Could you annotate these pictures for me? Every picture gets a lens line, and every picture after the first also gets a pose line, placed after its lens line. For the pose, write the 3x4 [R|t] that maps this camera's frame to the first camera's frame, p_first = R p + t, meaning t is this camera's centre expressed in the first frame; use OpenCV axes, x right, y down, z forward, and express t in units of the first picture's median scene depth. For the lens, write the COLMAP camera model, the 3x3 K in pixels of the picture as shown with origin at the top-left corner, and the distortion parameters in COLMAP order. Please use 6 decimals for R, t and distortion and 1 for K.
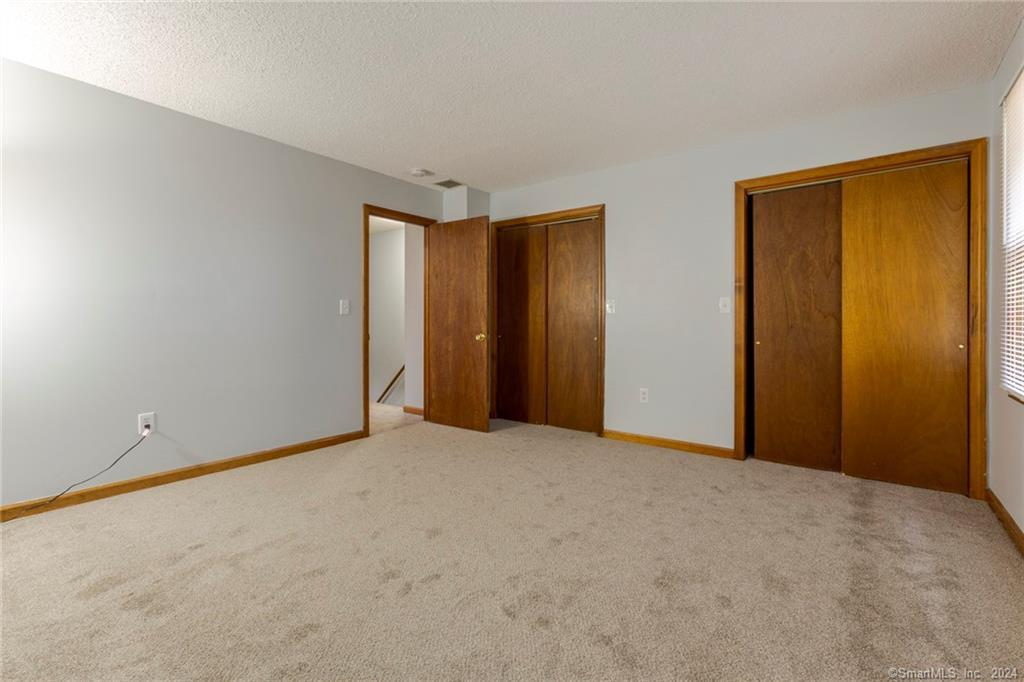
lens RADIAL K [[474.0, 0, 531.6], [0, 474.0, 321.7], [0, 0, 1]] dist [-0.000948, 0.000652]
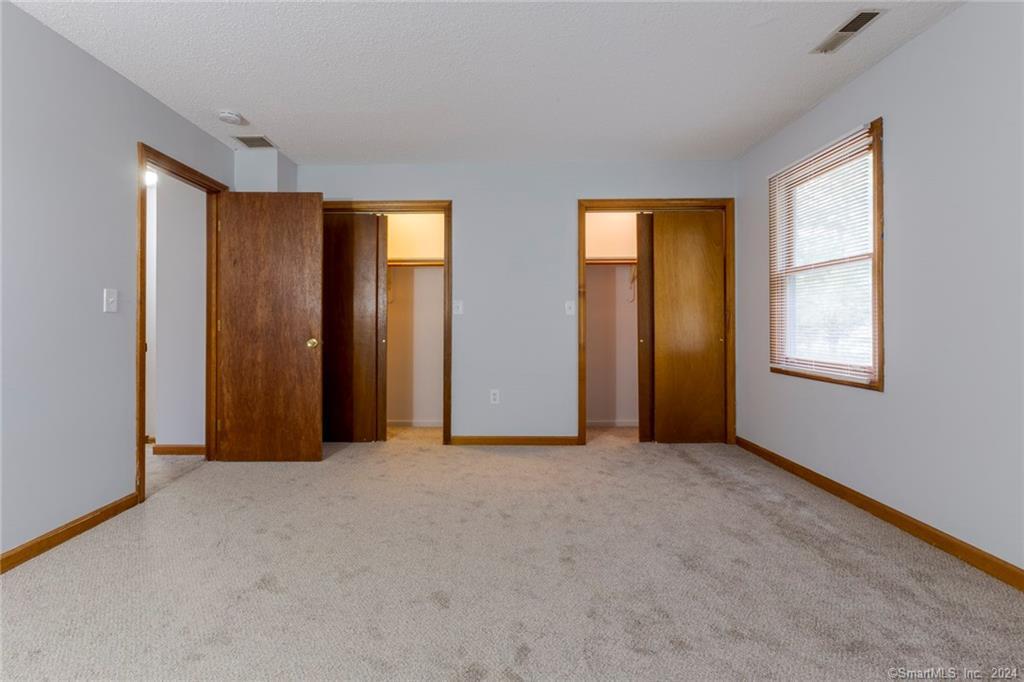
lens RADIAL K [[459.5, 0, 535.3], [0, 459.5, 320.5], [0, 0, 1]] dist [-0.043440, 0.036249]
pose [[0.801349, 0.001354, 0.598196, -0.289696], [0.001825, 0.999987, -0.004707, -0.001102], [-0.598195, 0.004864, 0.801336, 0.175418]]
